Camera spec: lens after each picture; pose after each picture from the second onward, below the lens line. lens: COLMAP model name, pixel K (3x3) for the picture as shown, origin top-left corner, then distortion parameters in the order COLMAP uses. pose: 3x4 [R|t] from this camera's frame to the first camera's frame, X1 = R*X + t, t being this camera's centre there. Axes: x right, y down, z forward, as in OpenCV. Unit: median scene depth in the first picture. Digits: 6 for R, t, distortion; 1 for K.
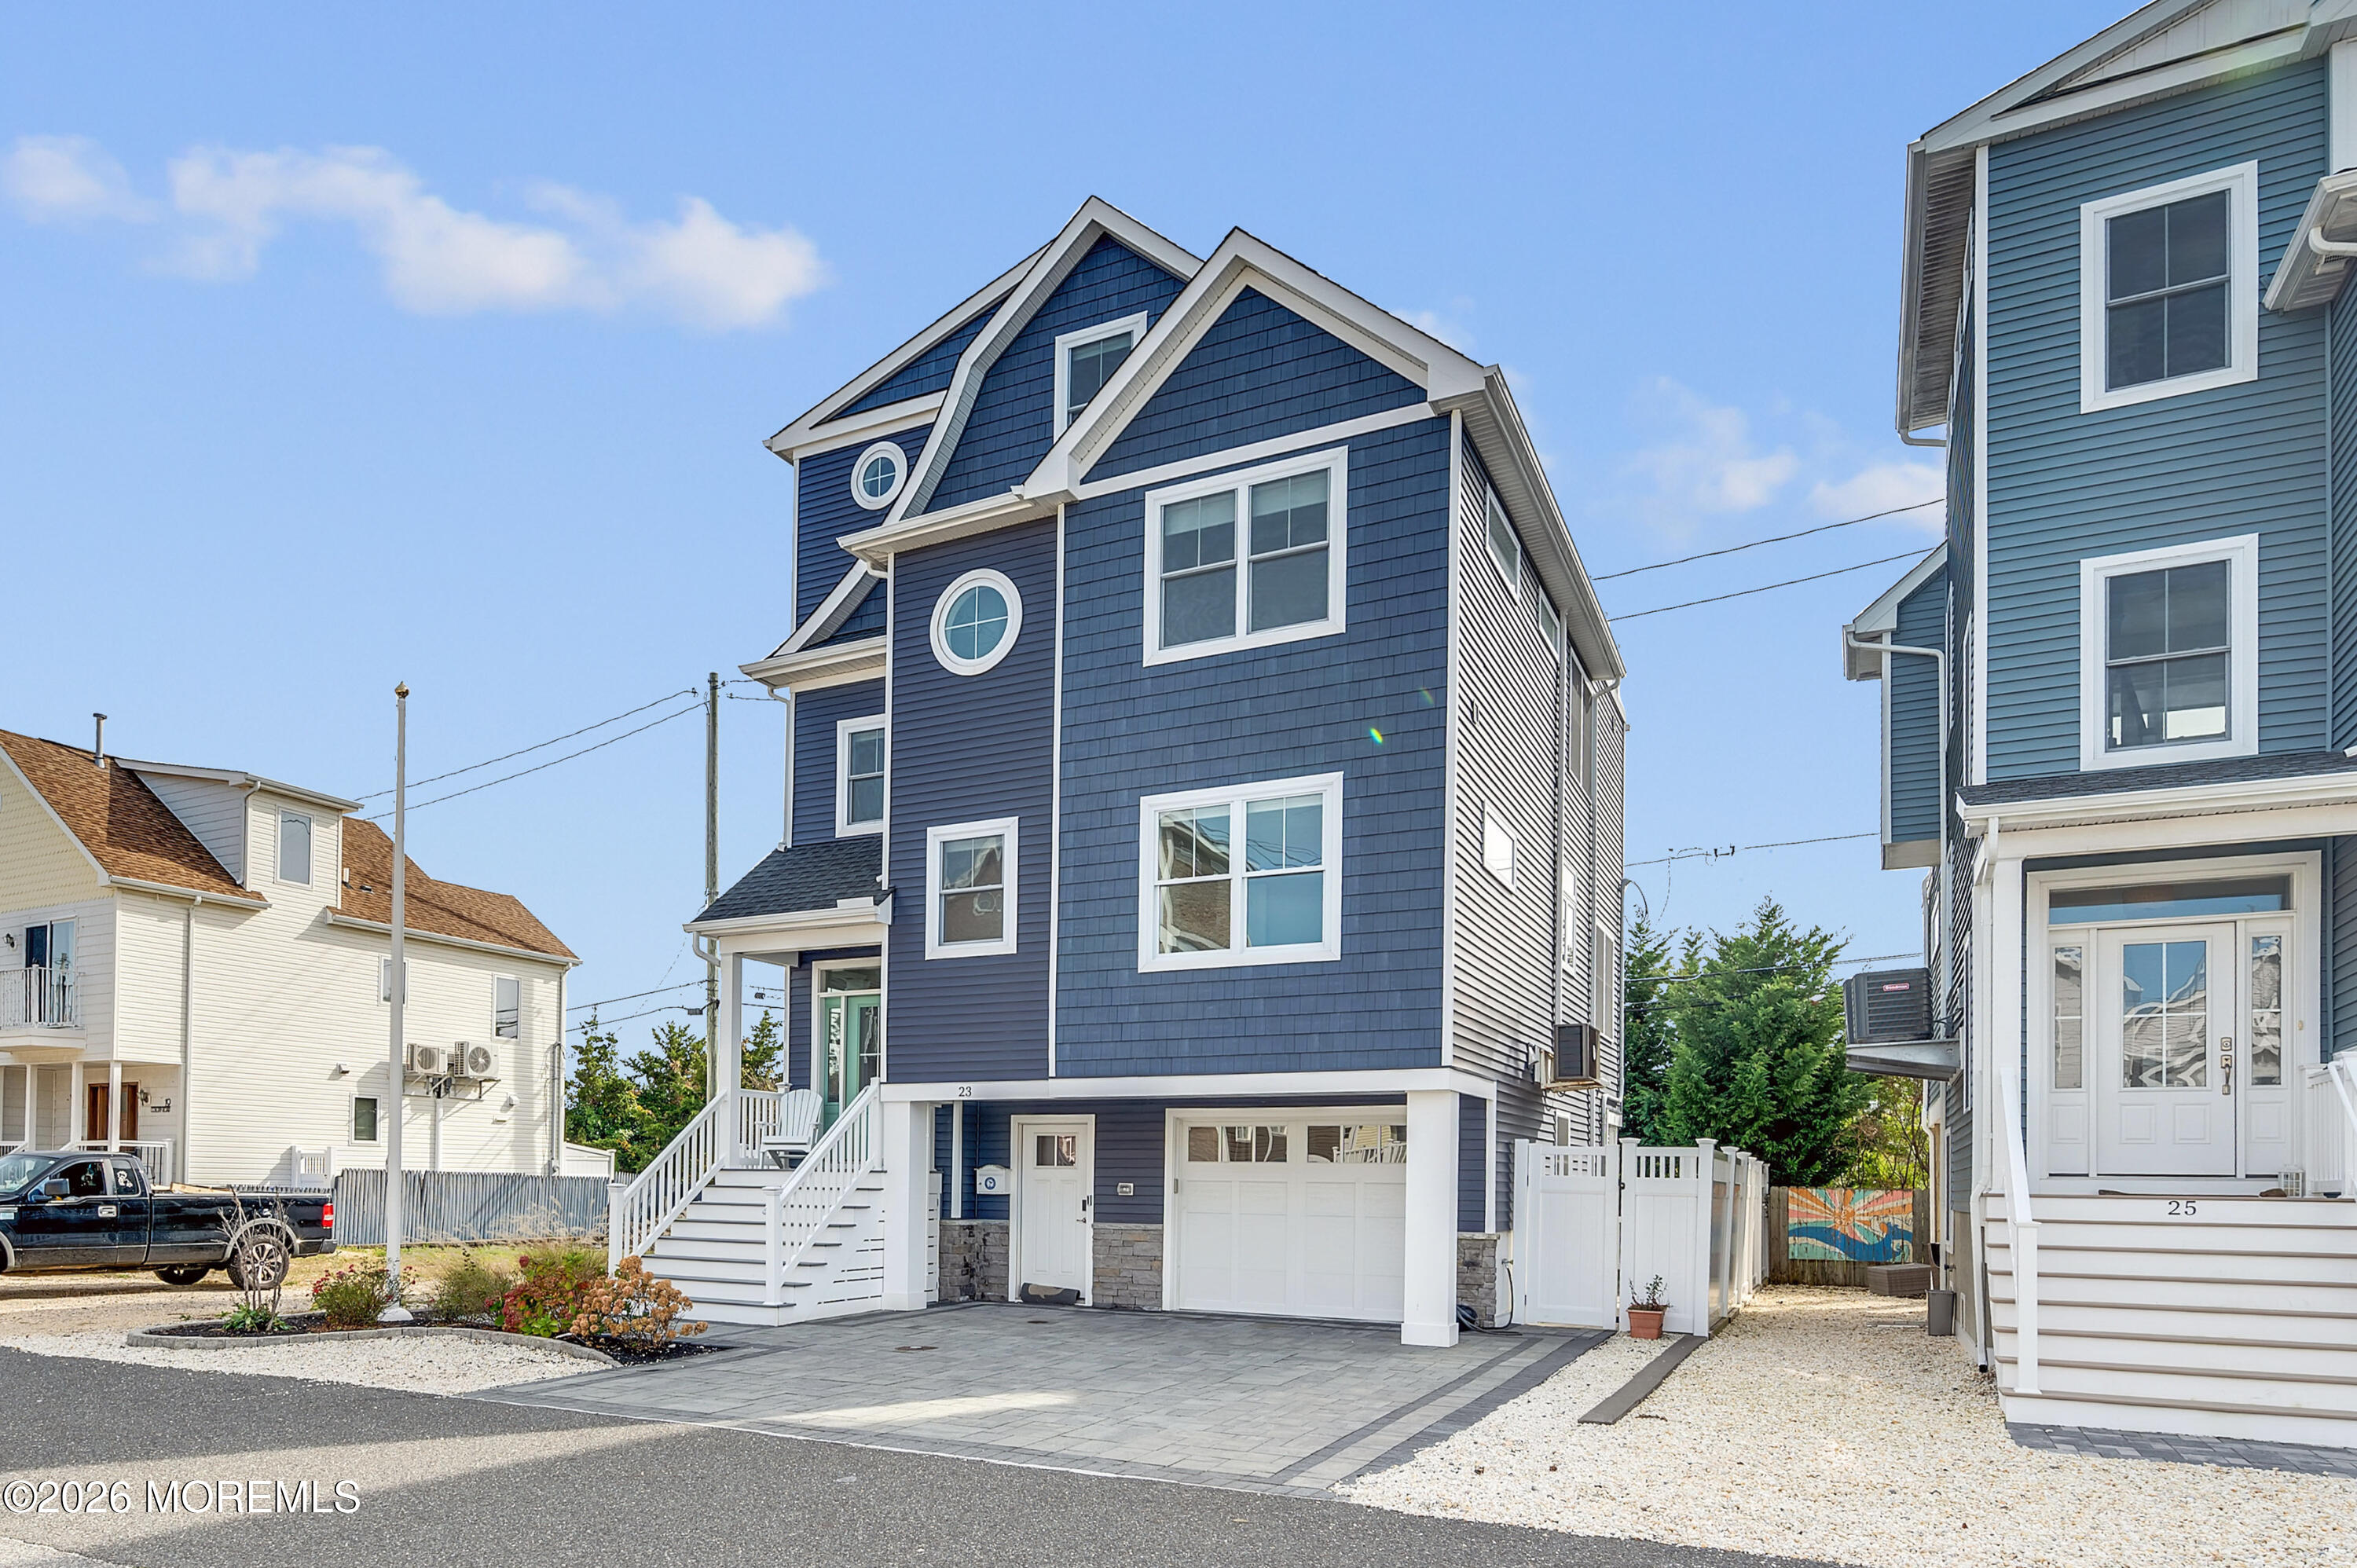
lens RADIAL K [[1286.8, 0, 1181.5], [0, 1286.8, 795.3], [0, 0, 1]] dist [-0.001581, 0.000153]
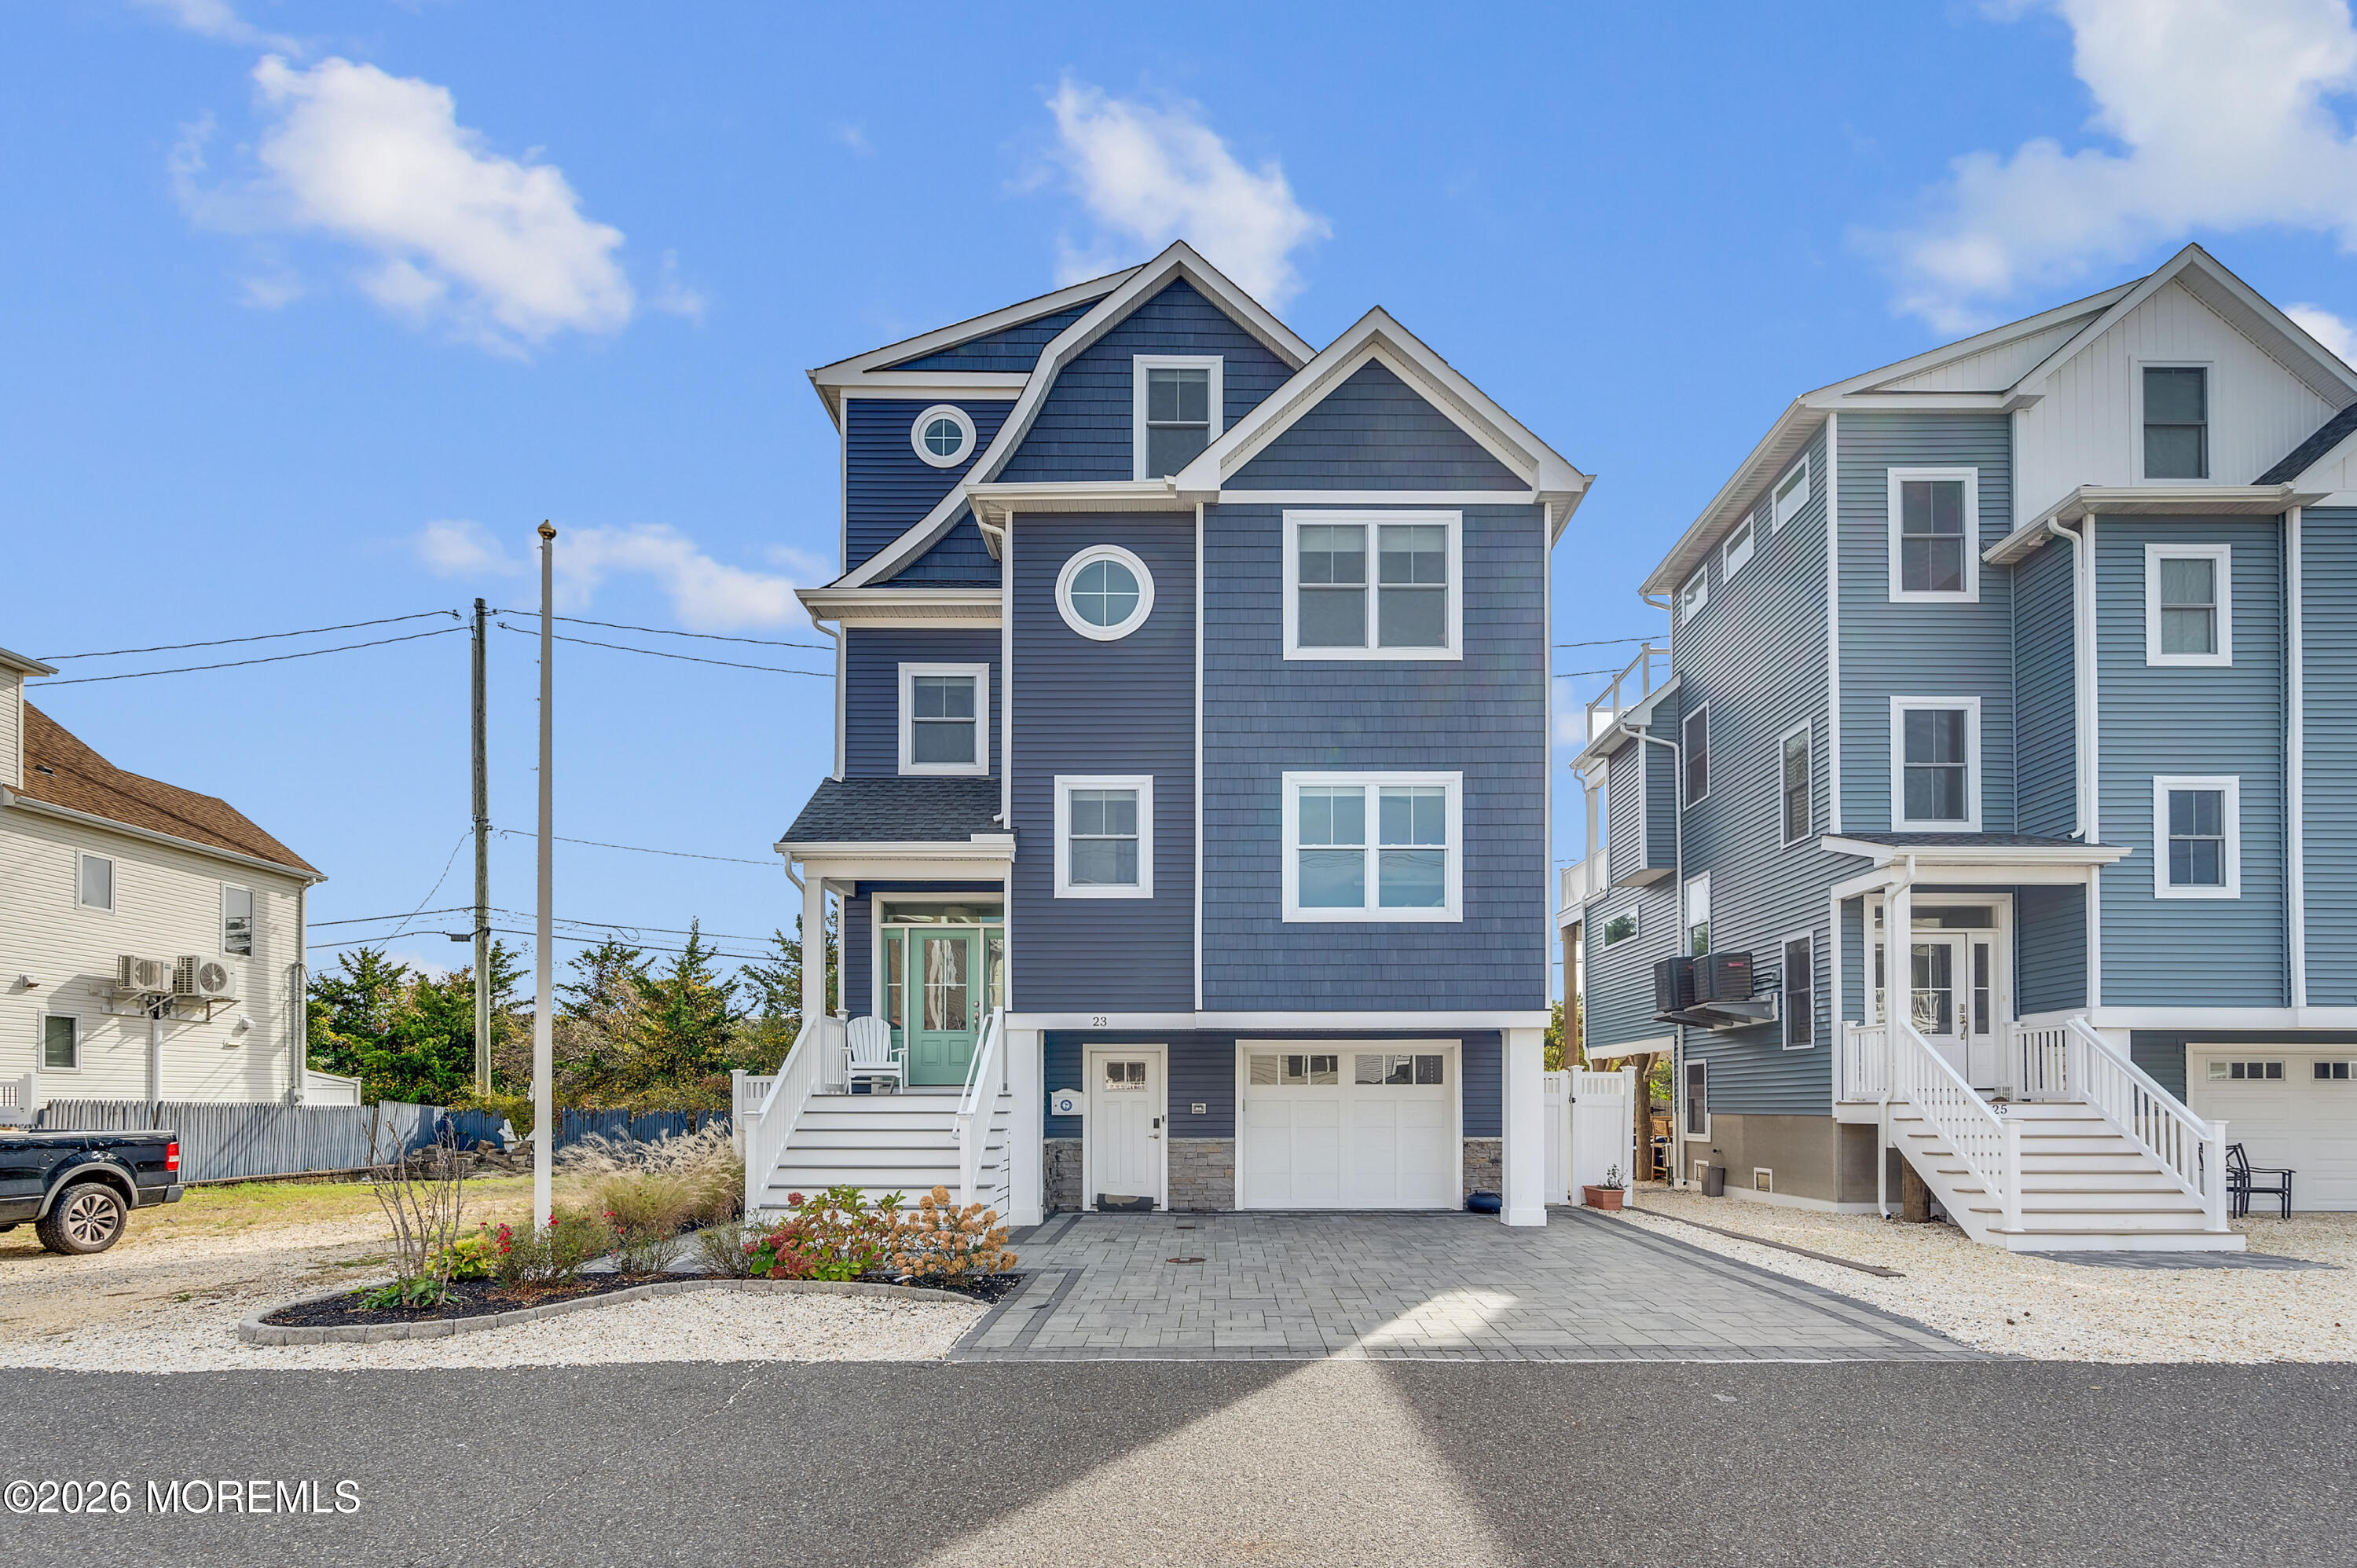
lens RADIAL K [[976.2, 0, 1189.4], [0, 976.2, 845.8], [0, 0, 1]] dist [0.000751, -0.000285]
pose [[0.903904, 0.097044, 0.416581, -0.434432], [-0.111790, 0.993670, 0.011085, 0.062615], [-0.412868, -0.056589, 0.909031, 0.219146]]
